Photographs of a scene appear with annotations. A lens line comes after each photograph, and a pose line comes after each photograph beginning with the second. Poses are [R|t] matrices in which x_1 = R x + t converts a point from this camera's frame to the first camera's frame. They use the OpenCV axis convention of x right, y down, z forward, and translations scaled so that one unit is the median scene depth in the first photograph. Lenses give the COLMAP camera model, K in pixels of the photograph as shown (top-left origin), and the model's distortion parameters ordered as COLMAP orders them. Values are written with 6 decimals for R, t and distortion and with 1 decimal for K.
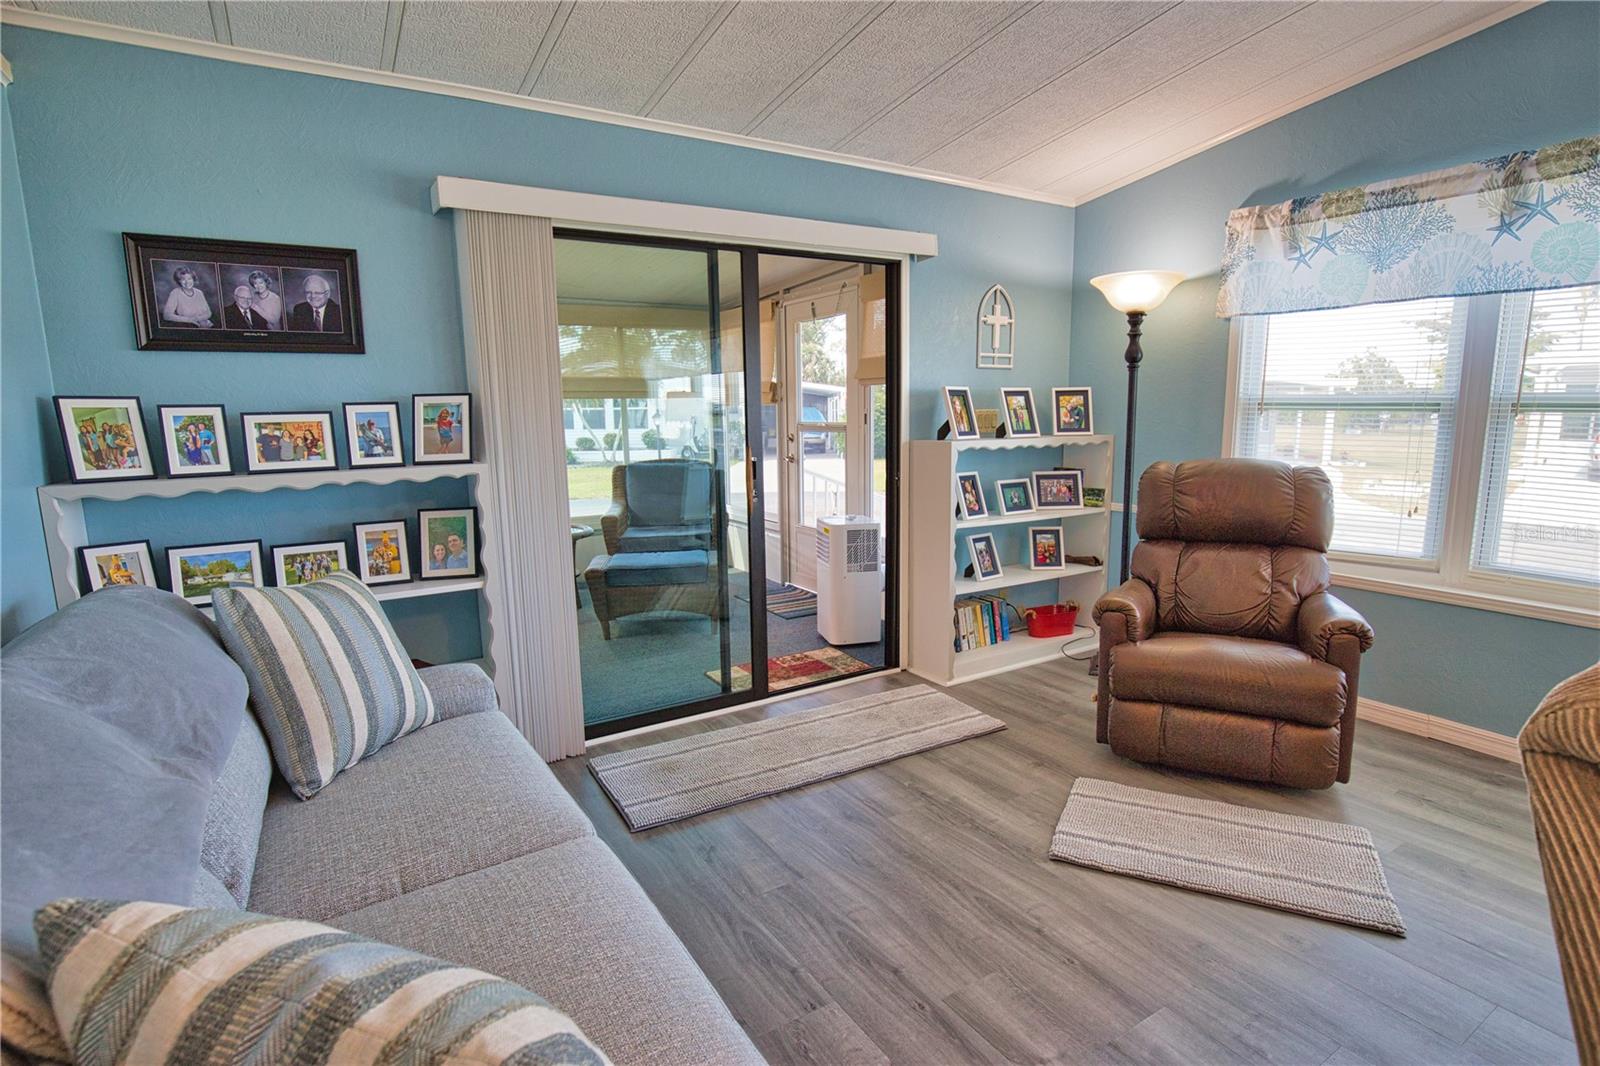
lens RADIAL K [[796.4, 0, 803.0], [0, 796.4, 528.9], [0, 0, 1]] dist [-0.028562, 0.006672]
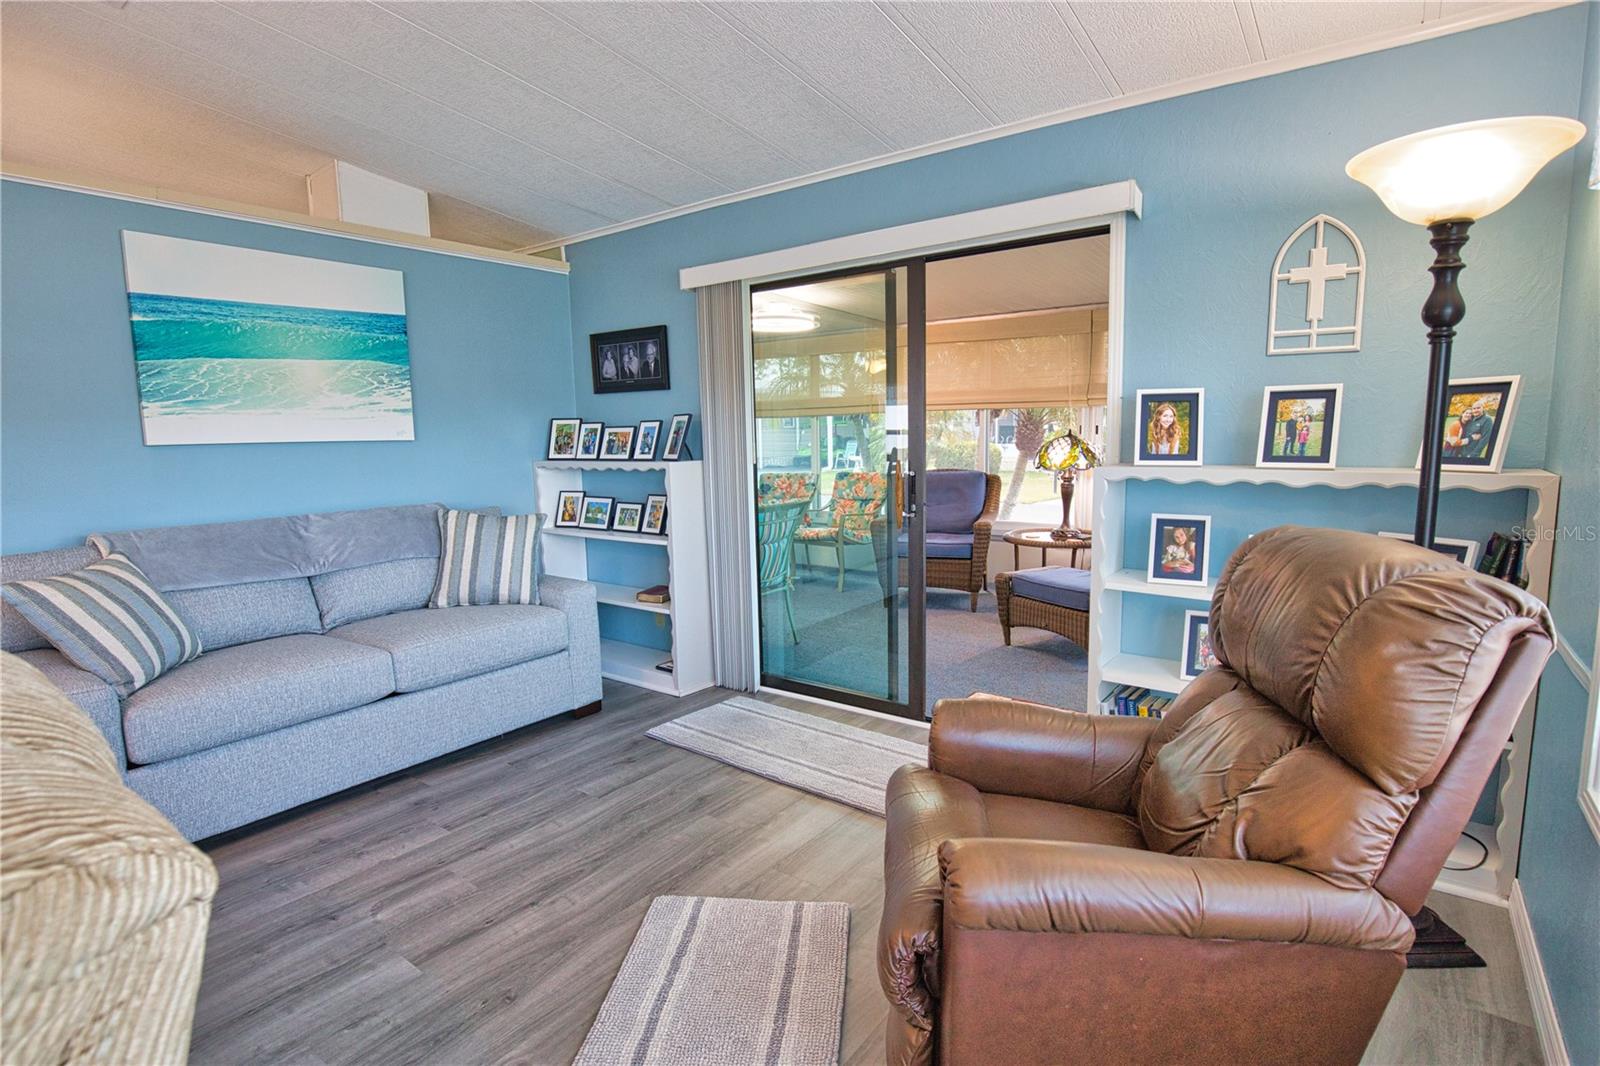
lens RADIAL K [[796.4, 0, 813.3], [0, 796.4, 527.3], [0, 0, 1]] dist [-0.028562, 0.006672]
pose [[0.368125, 0.124200, -0.921443, 0.959831], [-0.123126, 0.988822, 0.084092, -0.106177], [0.921588, 0.082497, 0.379303, 0.617006]]
